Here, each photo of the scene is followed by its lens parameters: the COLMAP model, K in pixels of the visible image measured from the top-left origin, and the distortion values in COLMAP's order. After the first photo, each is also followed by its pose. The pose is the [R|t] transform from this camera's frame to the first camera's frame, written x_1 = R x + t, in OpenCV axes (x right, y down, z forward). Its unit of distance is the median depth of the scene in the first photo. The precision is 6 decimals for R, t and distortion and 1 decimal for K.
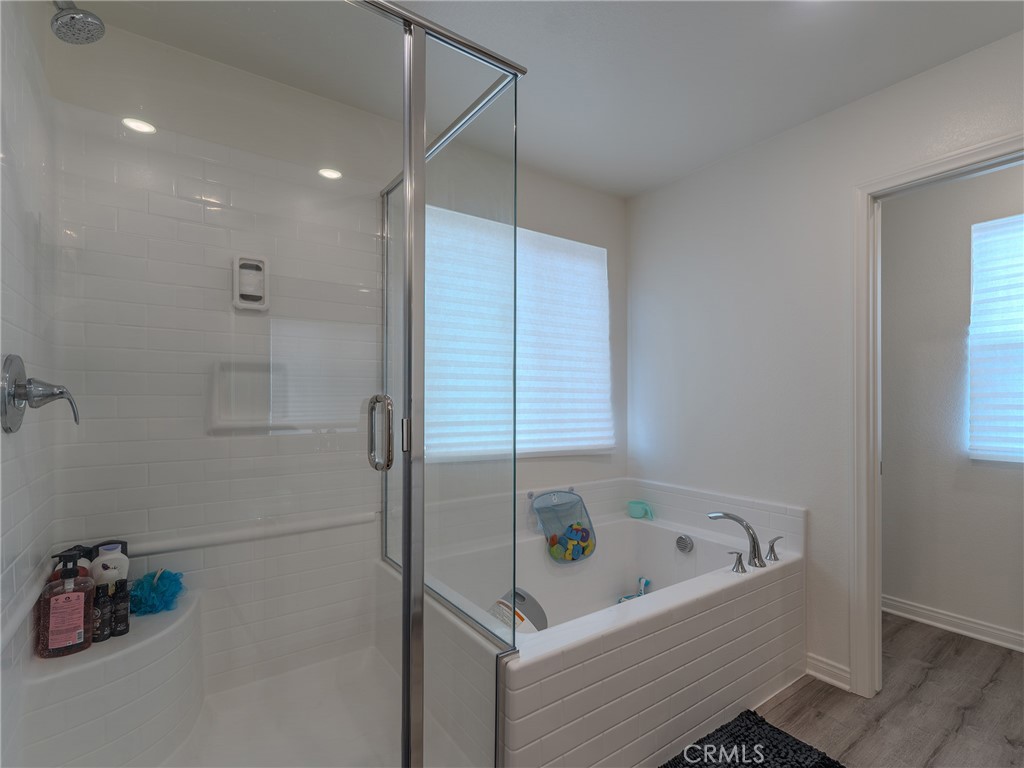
lens RADIAL K [[499.4, 0, 521.6], [0, 499.4, 401.0], [0, 0, 1]] dist [-0.002220, -0.000154]
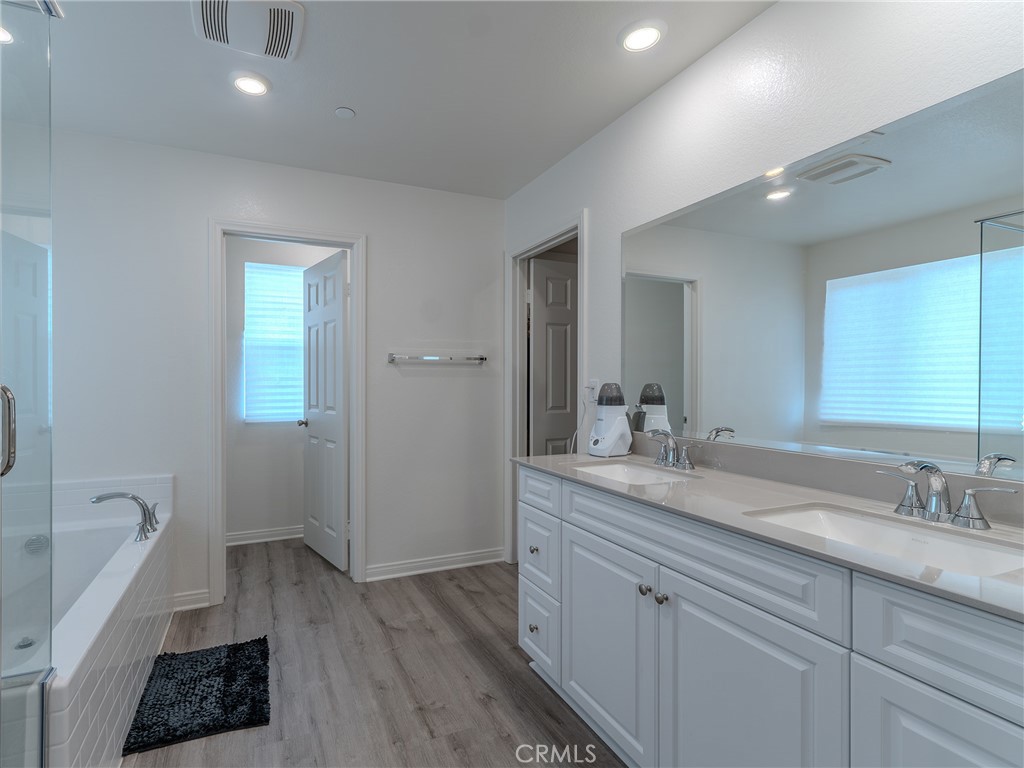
lens RADIAL K [[499.4, 0, 521.6], [0, 499.4, 401.0], [0, 0, 1]] dist [-0.002220, -0.000154]
pose [[0.092542, -0.039508, 0.994925, -0.529045], [-0.005654, 0.999176, 0.040202, -0.012171], [-0.995693, -0.009345, 0.092242, 0.065717]]
